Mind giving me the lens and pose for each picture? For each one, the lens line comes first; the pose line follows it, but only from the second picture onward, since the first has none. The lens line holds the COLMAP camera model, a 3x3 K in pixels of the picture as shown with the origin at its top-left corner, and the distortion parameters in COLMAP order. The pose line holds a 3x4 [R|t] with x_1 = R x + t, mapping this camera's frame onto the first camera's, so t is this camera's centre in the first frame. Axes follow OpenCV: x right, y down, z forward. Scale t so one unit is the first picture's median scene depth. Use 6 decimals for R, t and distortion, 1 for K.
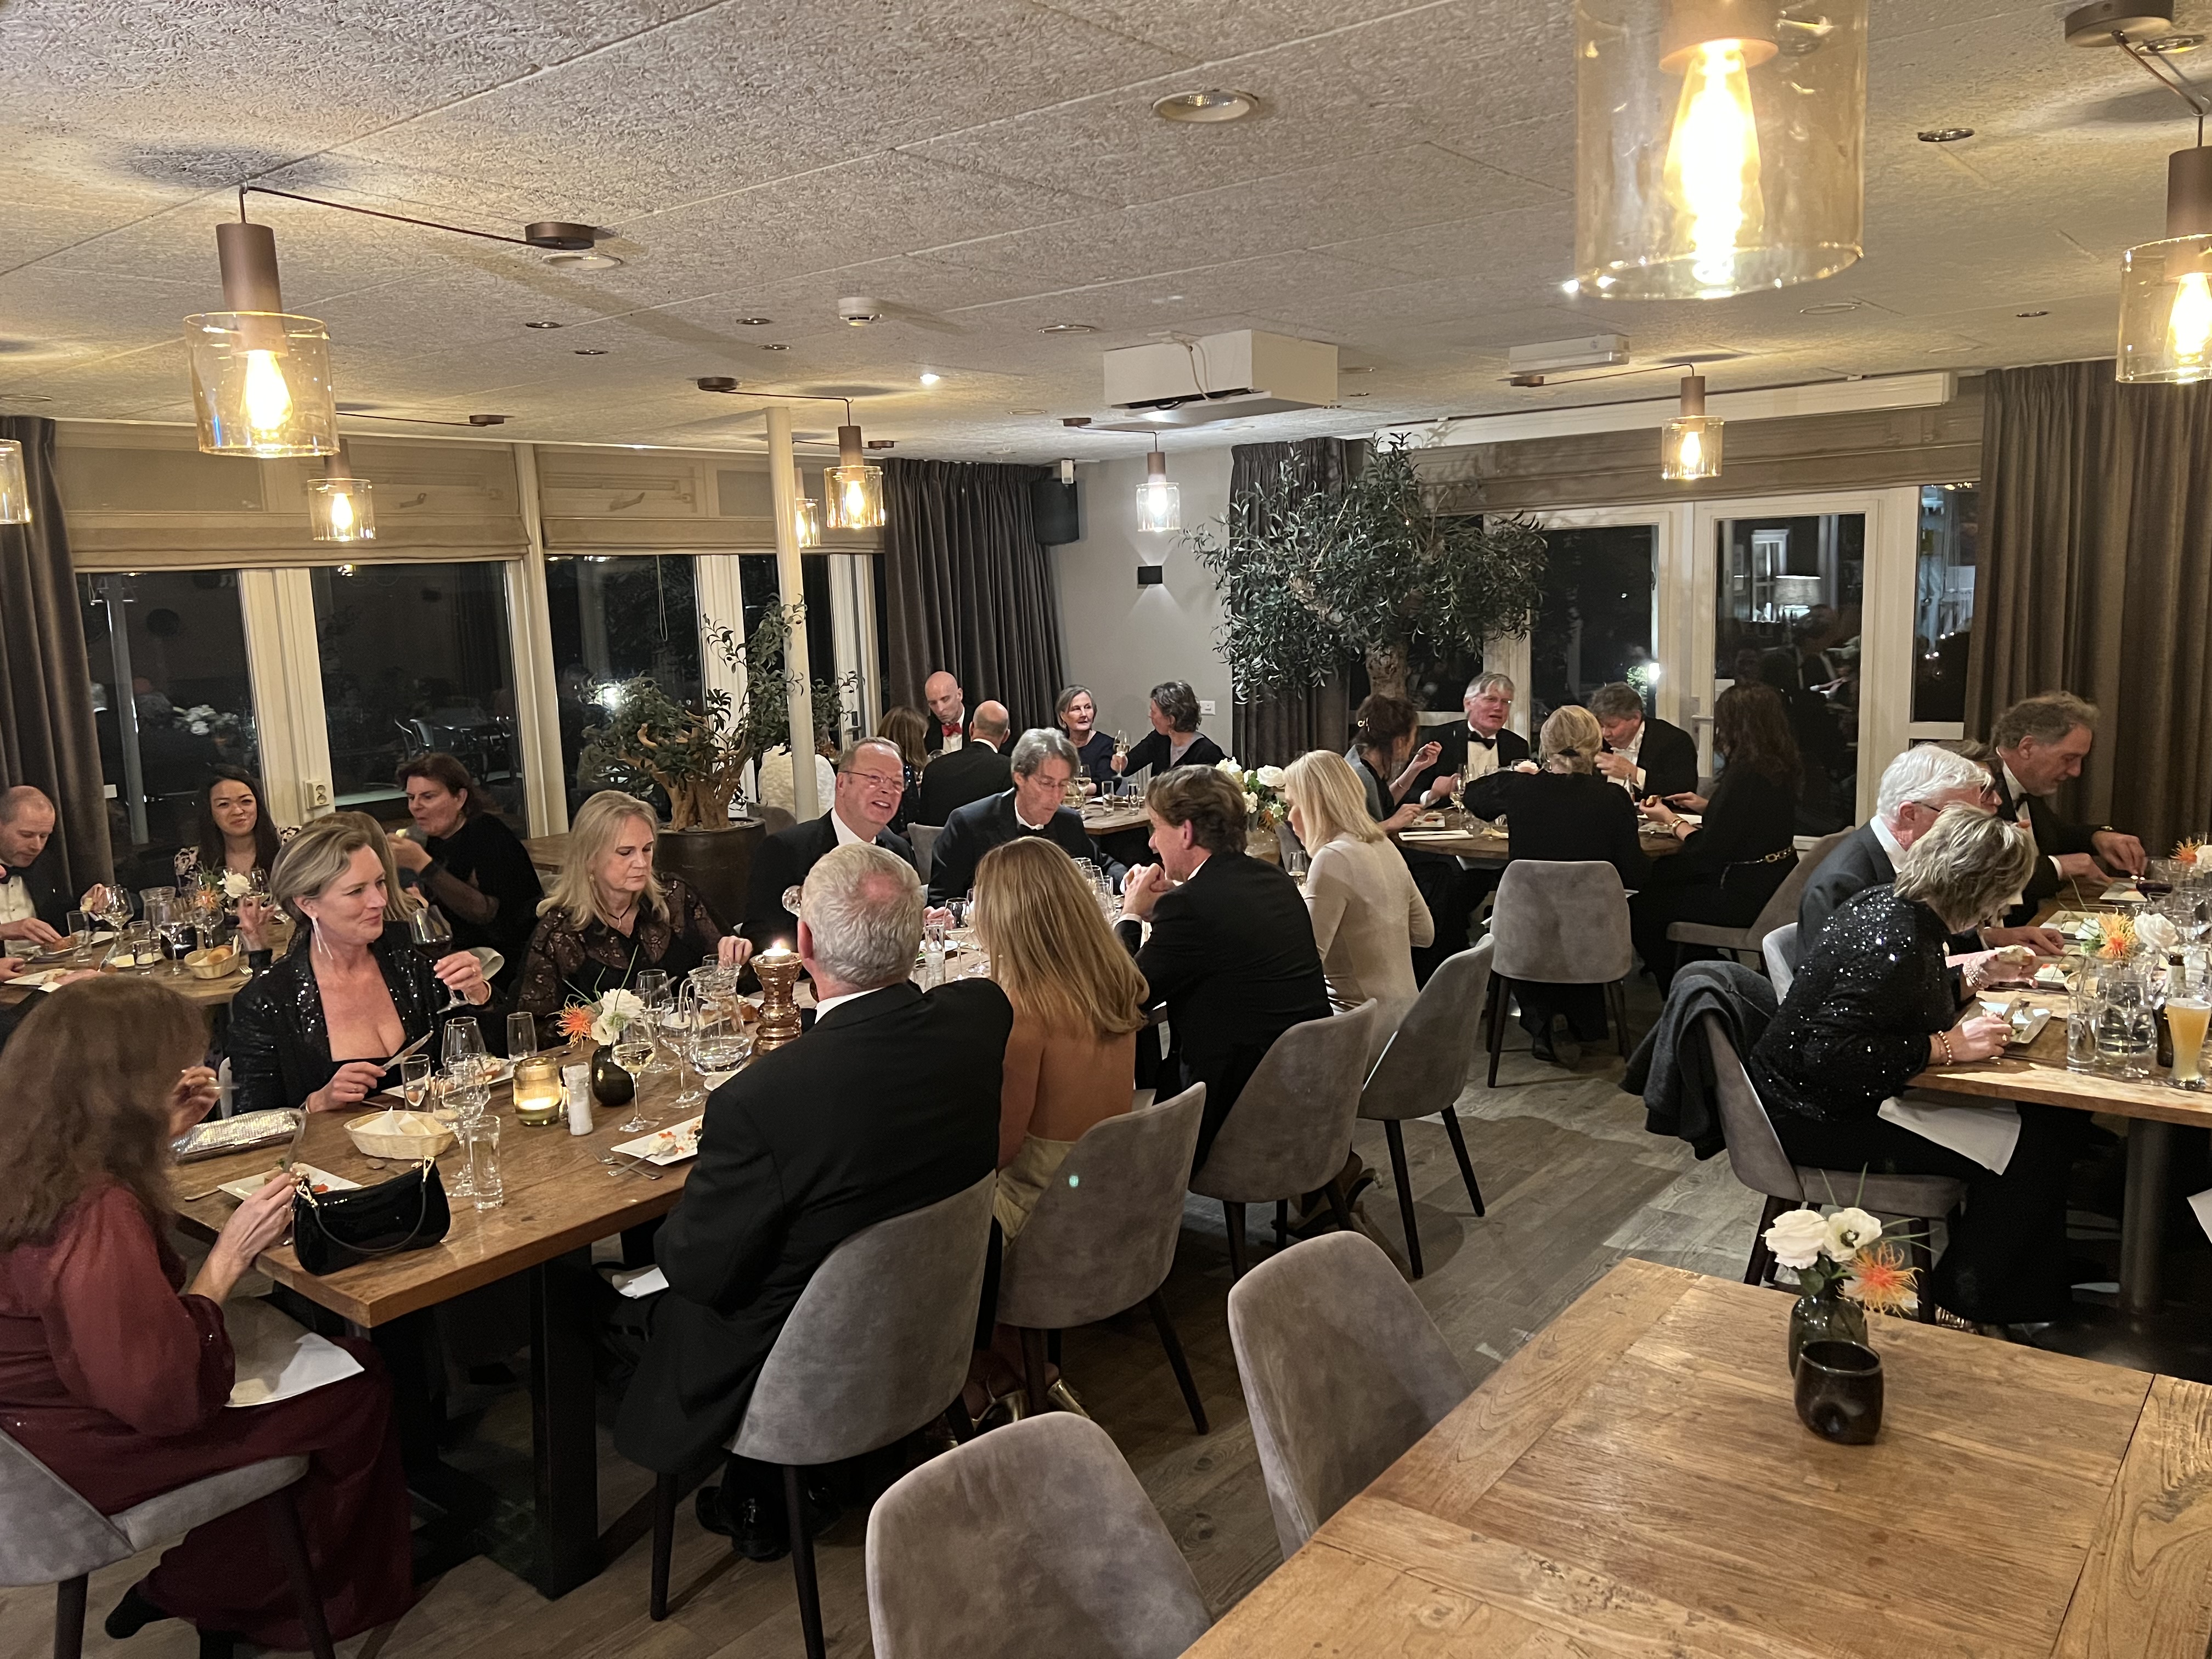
lens RADIAL K [[1652.7, 0, 1128.1], [0, 1652.7, 835.3], [0, 0, 1]] dist [0.046319, -0.046621]
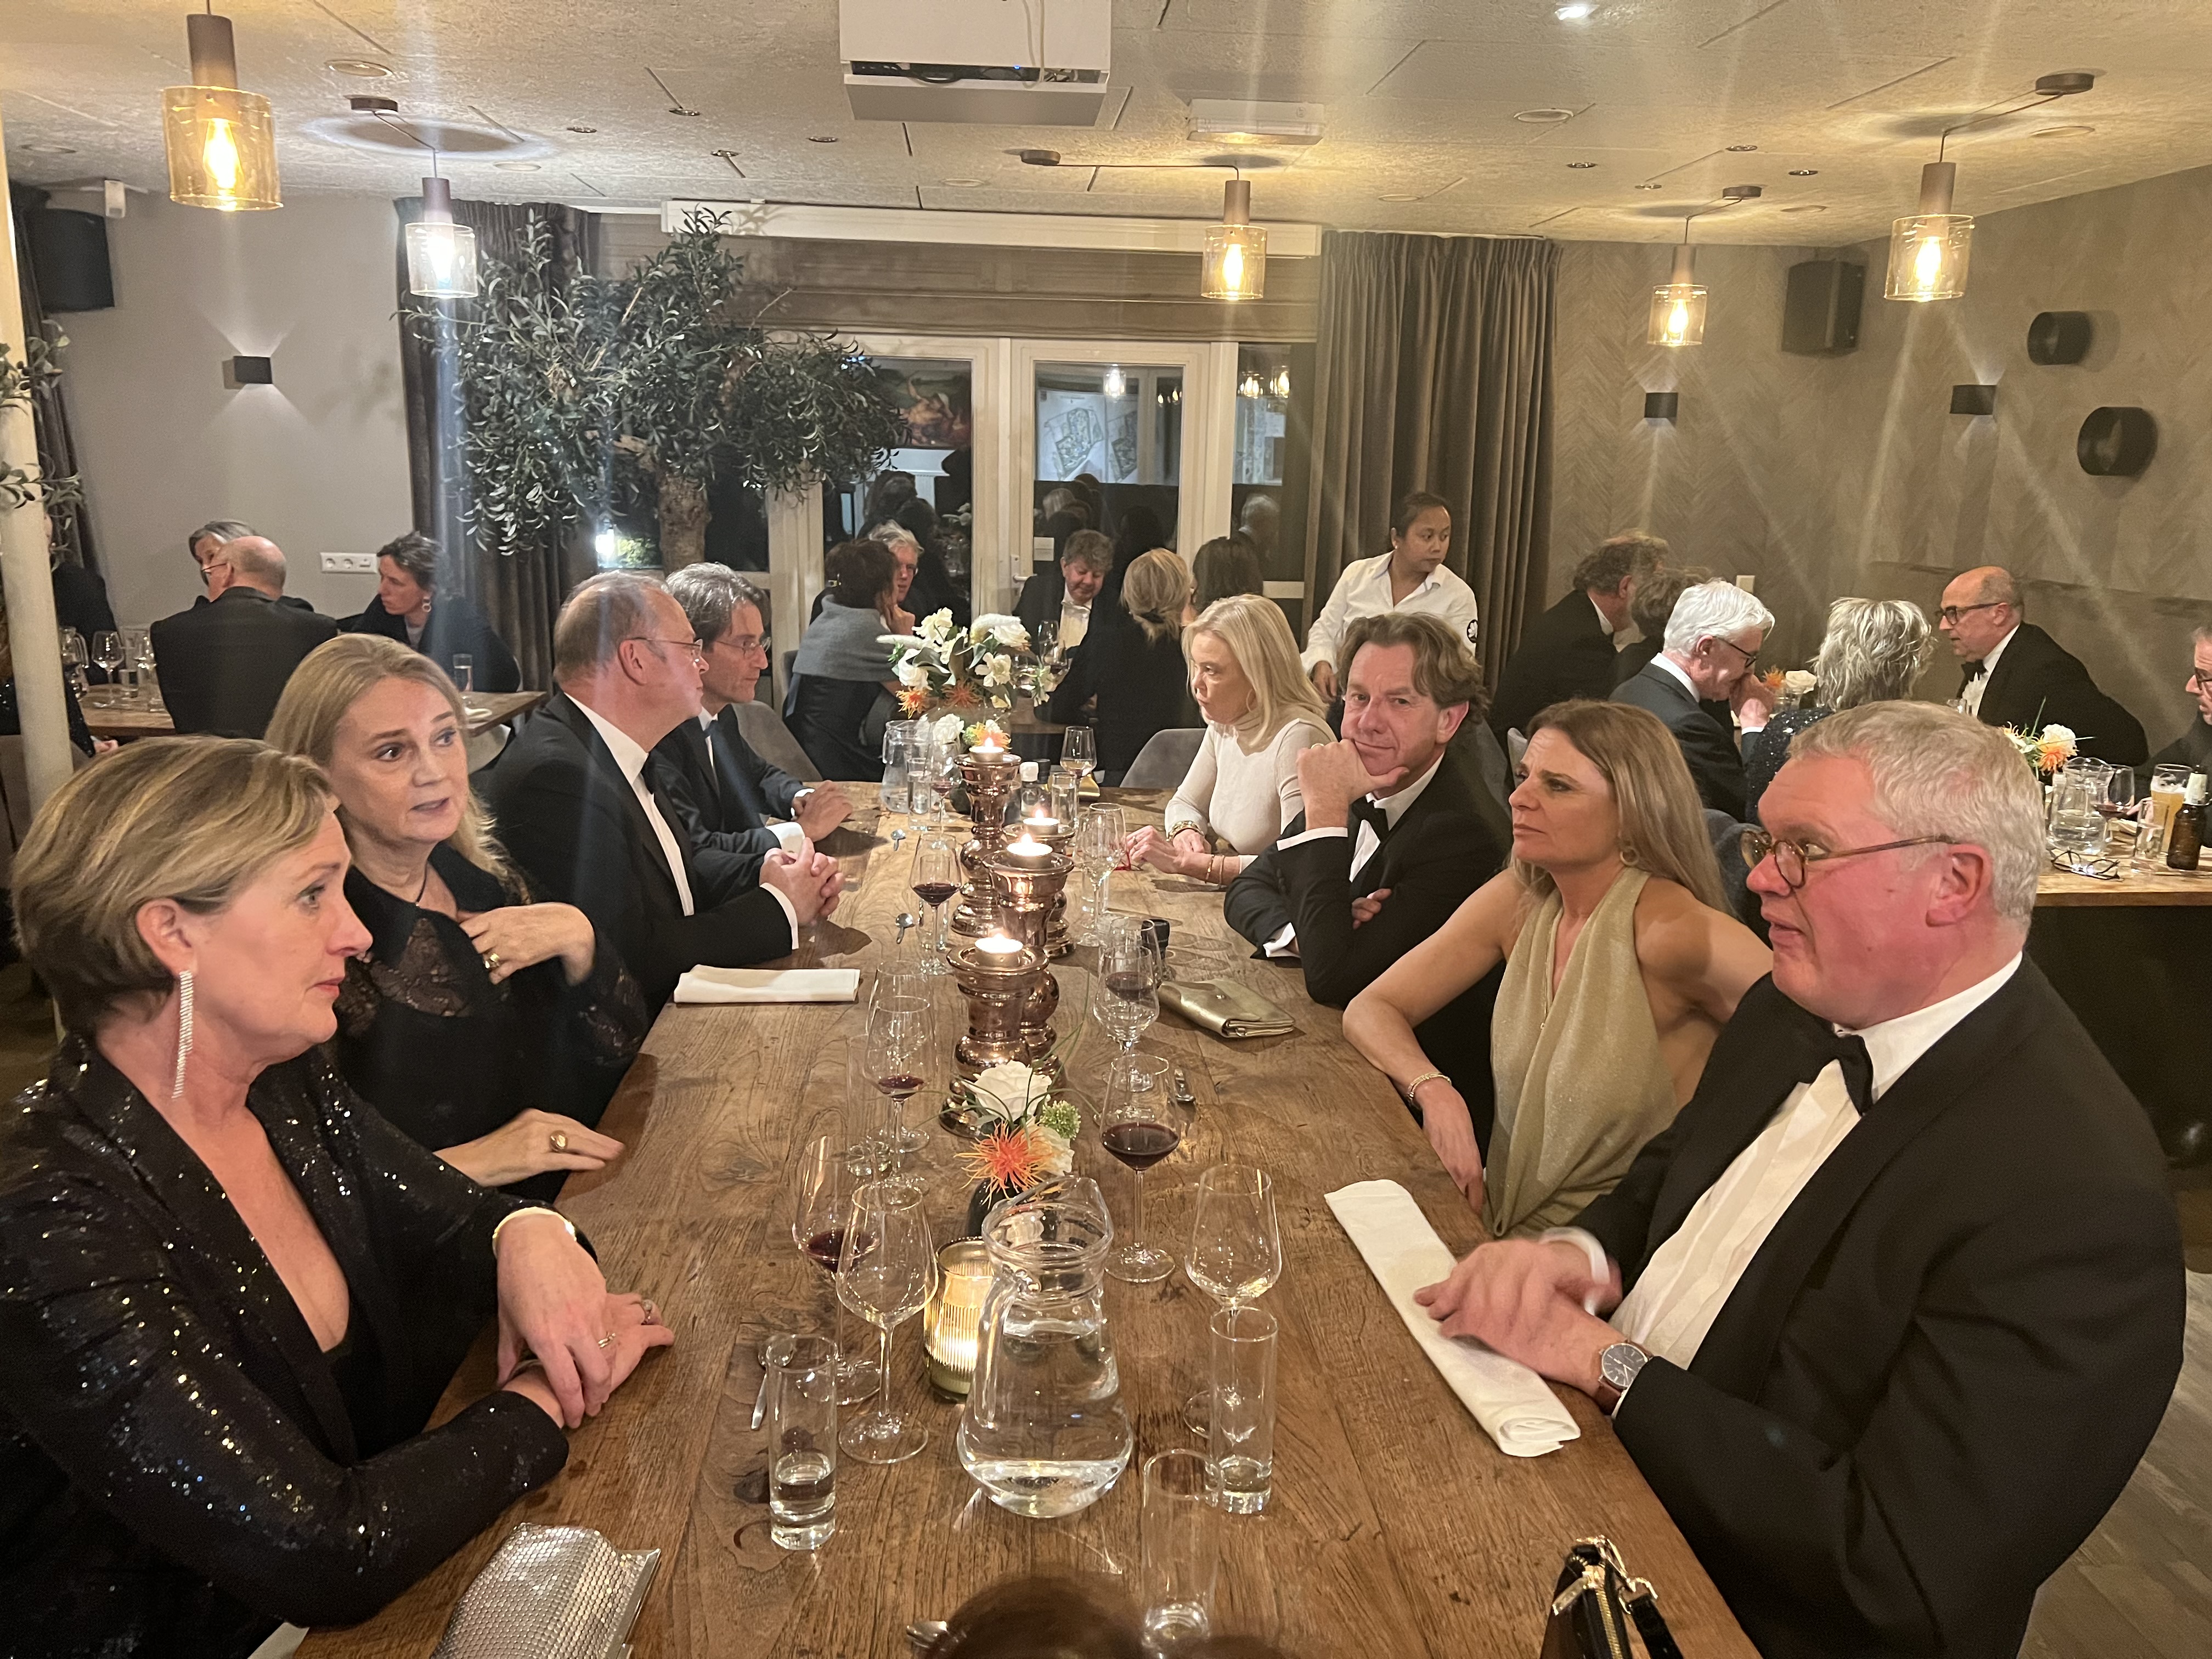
lens RADIAL K [[1652.7, 0, 1102.4], [0, 1652.7, 826.5], [0, 0, 1]] dist [0.046319, -0.046621]
pose [[0.726075, -0.099326, 0.680404, -0.354947], [0.058133, 0.994837, 0.083192, -0.006539], [-0.685154, -0.020850, 0.728100, 0.377665]]
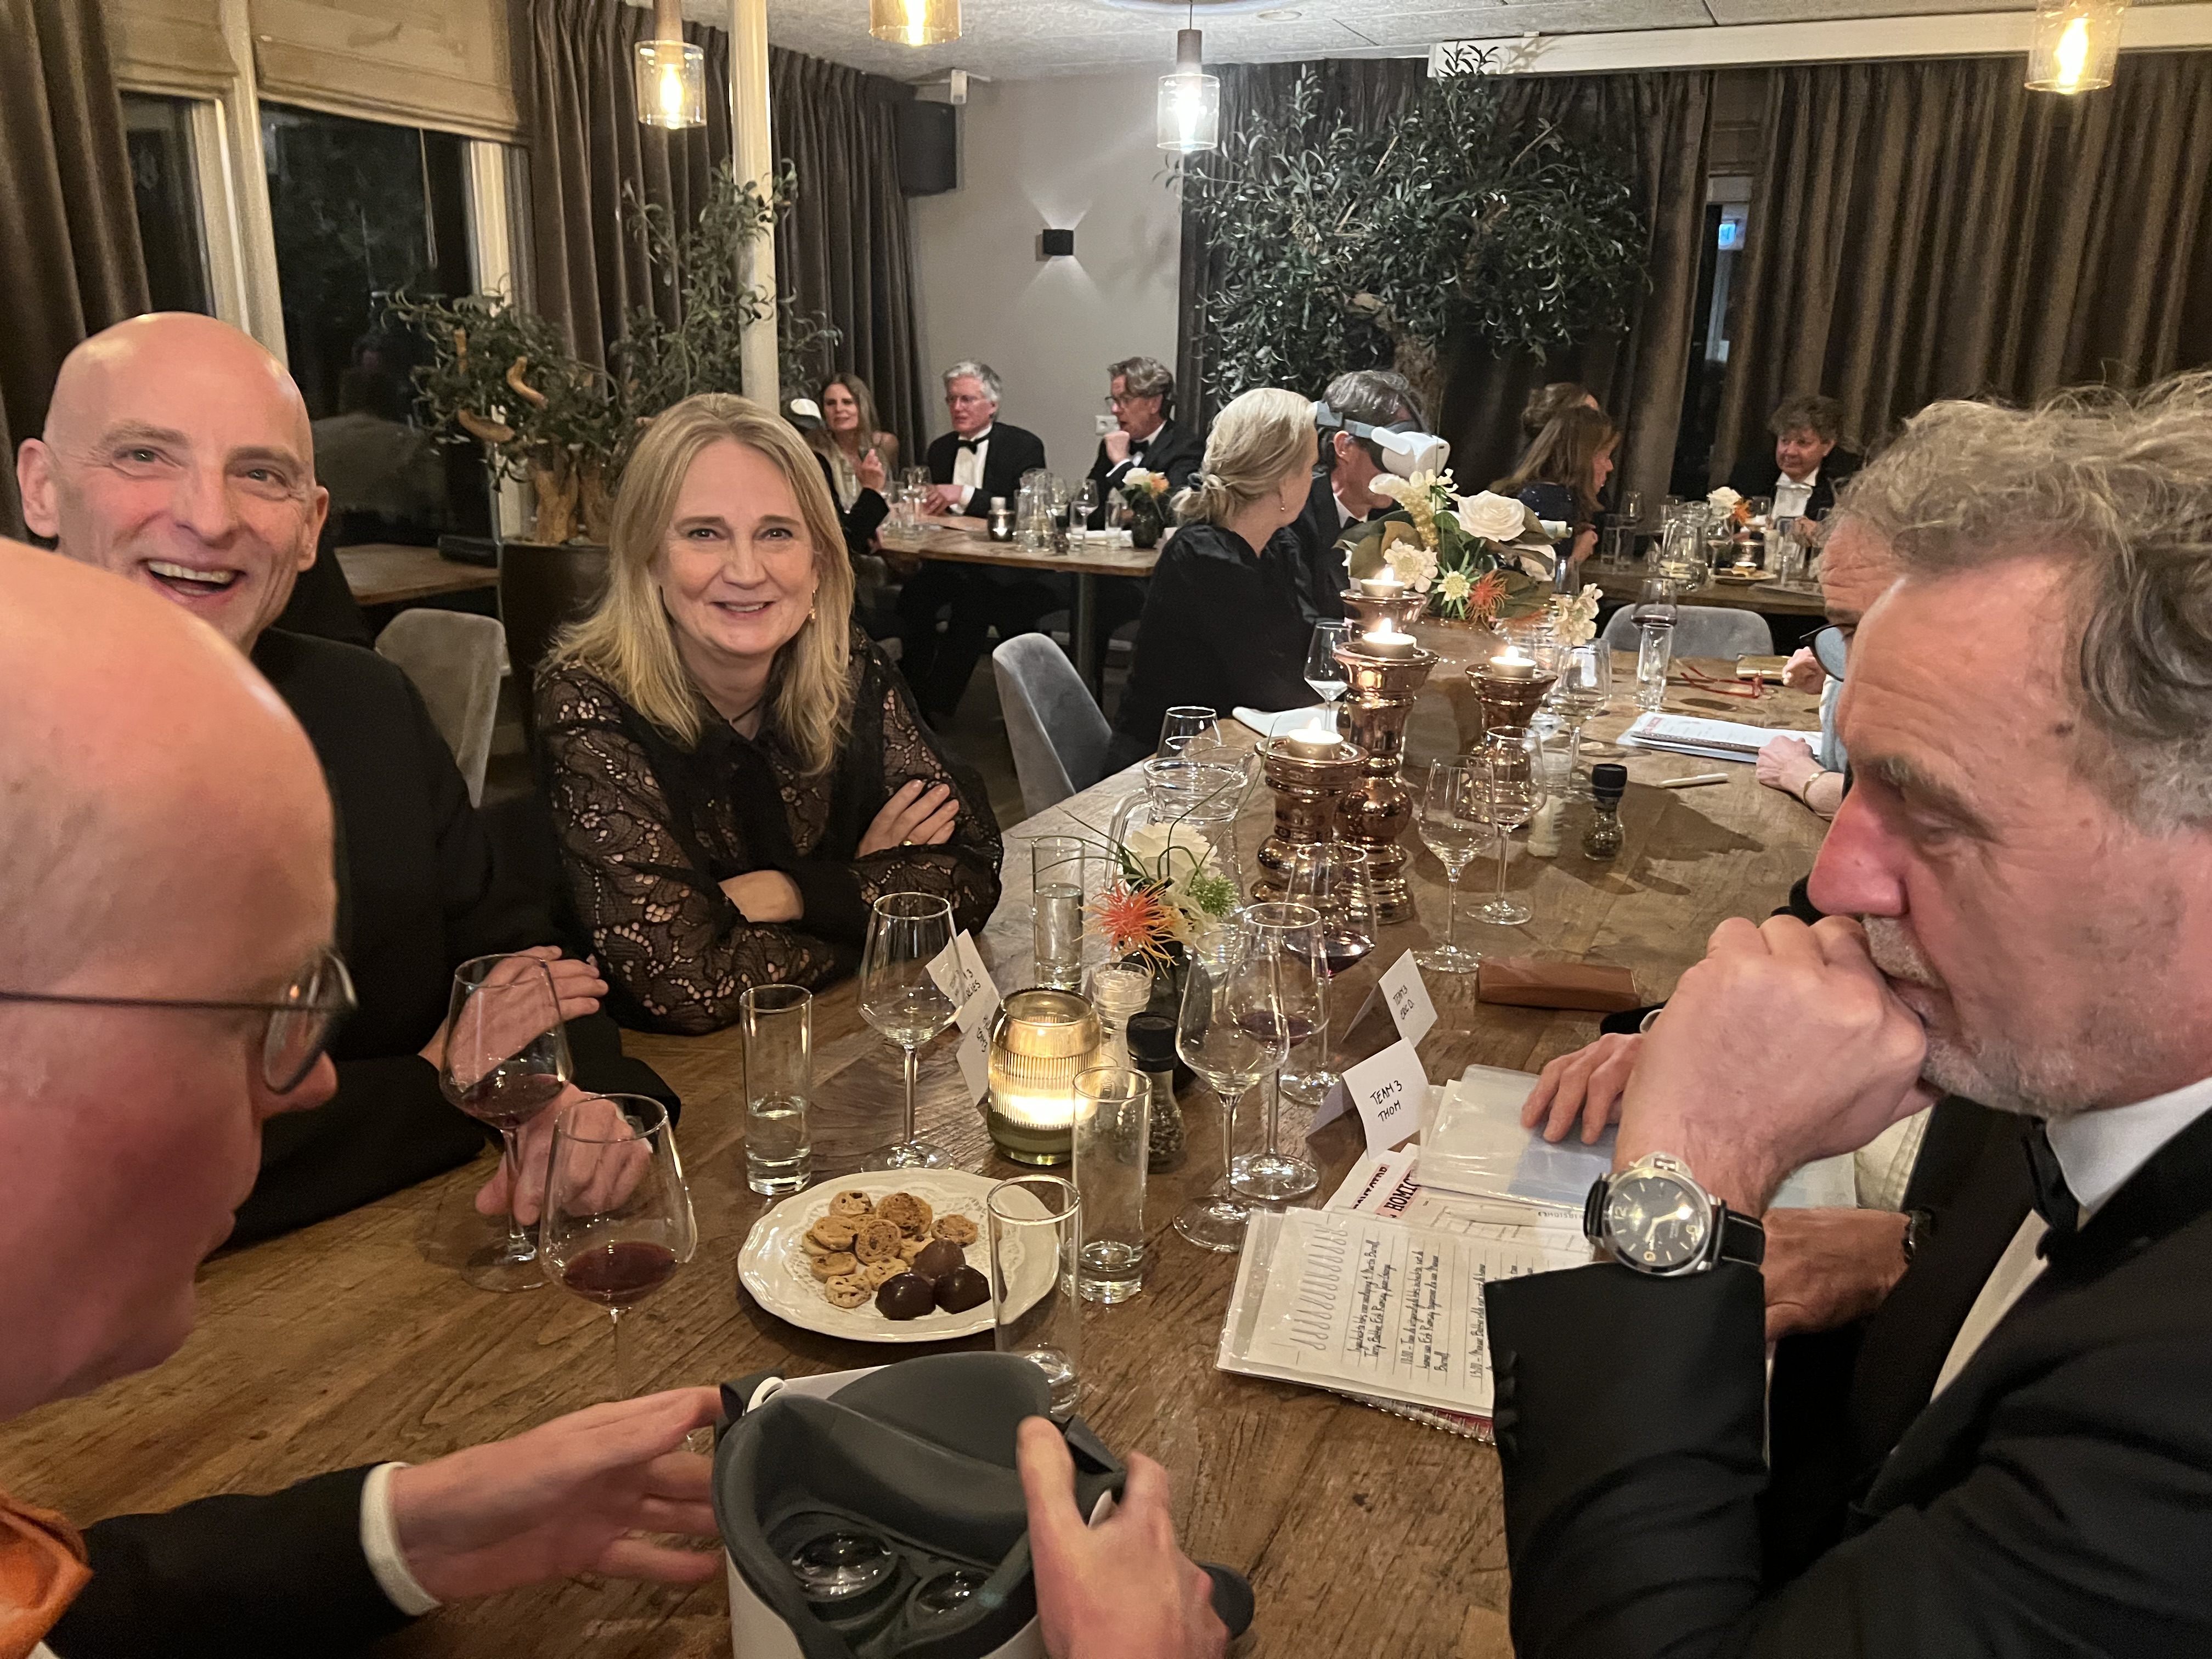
lens RADIAL K [[1652.7, 0, 1096.9], [0, 1652.7, 819.7], [0, 0, 1]] dist [0.046319, -0.046621]
pose [[0.969464, -0.008753, 0.245078, -0.251853], [-0.020564, 0.992942, 0.116806, 0.026259], [-0.244371, -0.118279, 0.962441, 0.359961]]
